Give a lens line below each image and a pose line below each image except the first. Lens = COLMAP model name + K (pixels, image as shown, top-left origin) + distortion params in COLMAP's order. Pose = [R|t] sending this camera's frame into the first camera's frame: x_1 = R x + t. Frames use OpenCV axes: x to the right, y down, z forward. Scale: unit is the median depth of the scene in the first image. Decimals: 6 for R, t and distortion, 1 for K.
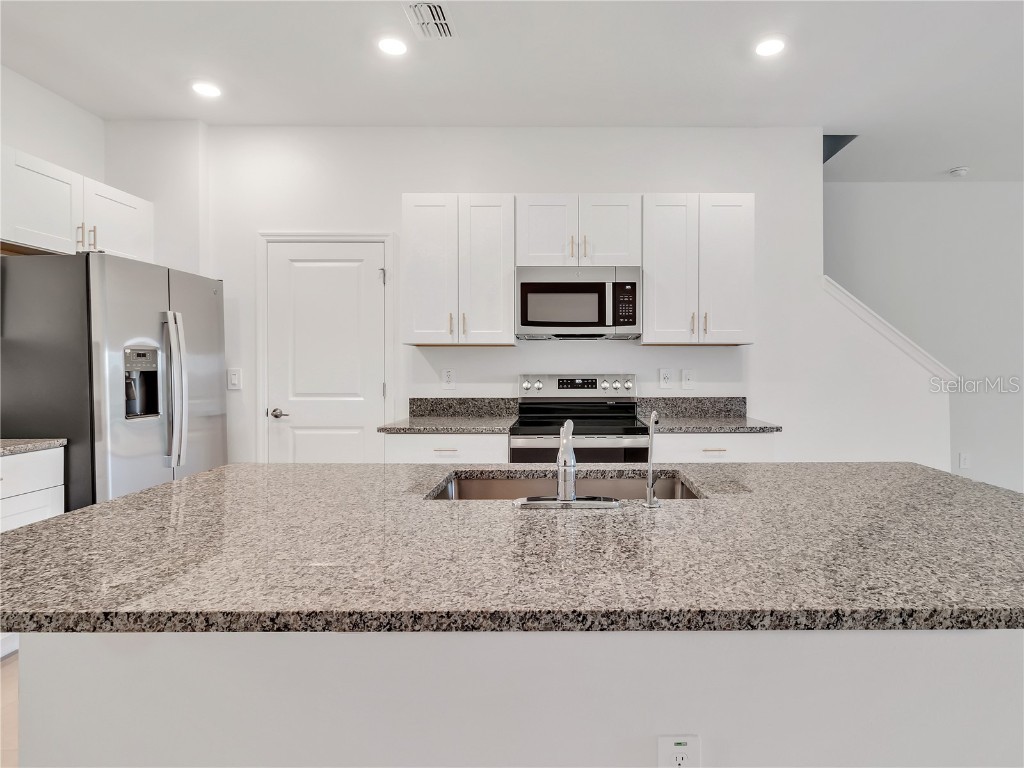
lens RADIAL K [[536.9, 0, 558.7], [0, 536.9, 375.5], [0, 0, 1]] dist [0.000425, 0.000930]
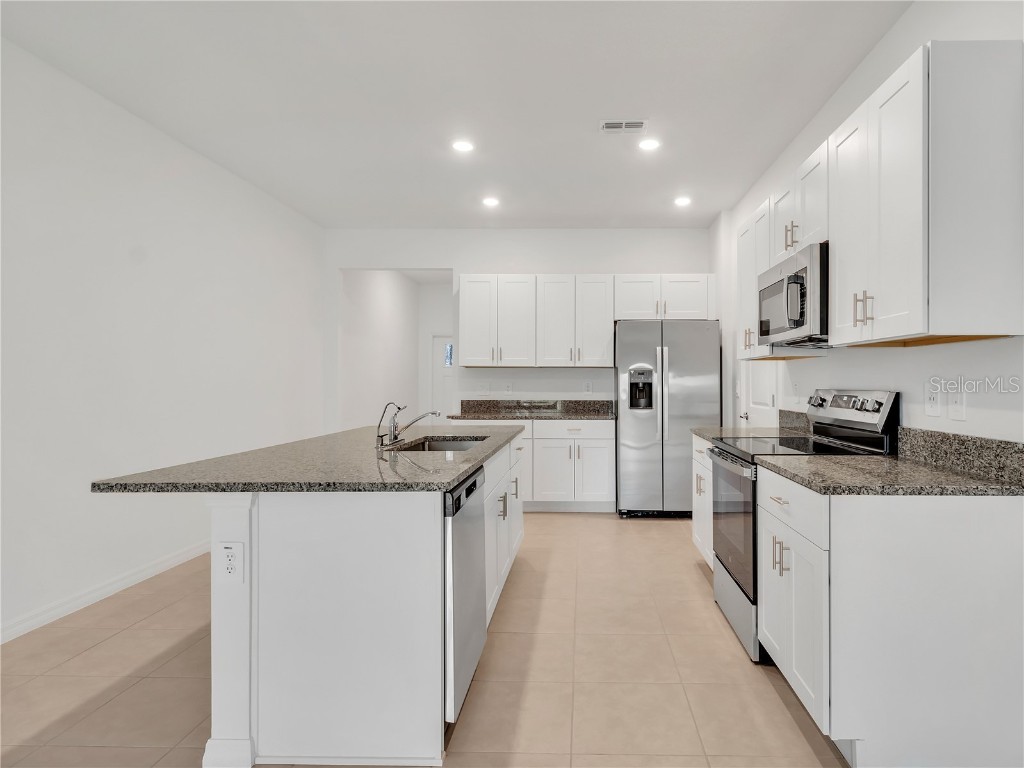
lens RADIAL K [[552.3, 0, 570.1], [0, 552.3, 392.8], [0, 0, 1]] dist [-0.000368, -0.000008]
pose [[-0.021947, 0.021419, -0.999530, 0.833361], [-0.014329, 0.999661, 0.021737, -0.008596], [0.999656, 0.014799, -0.021633, 0.627297]]
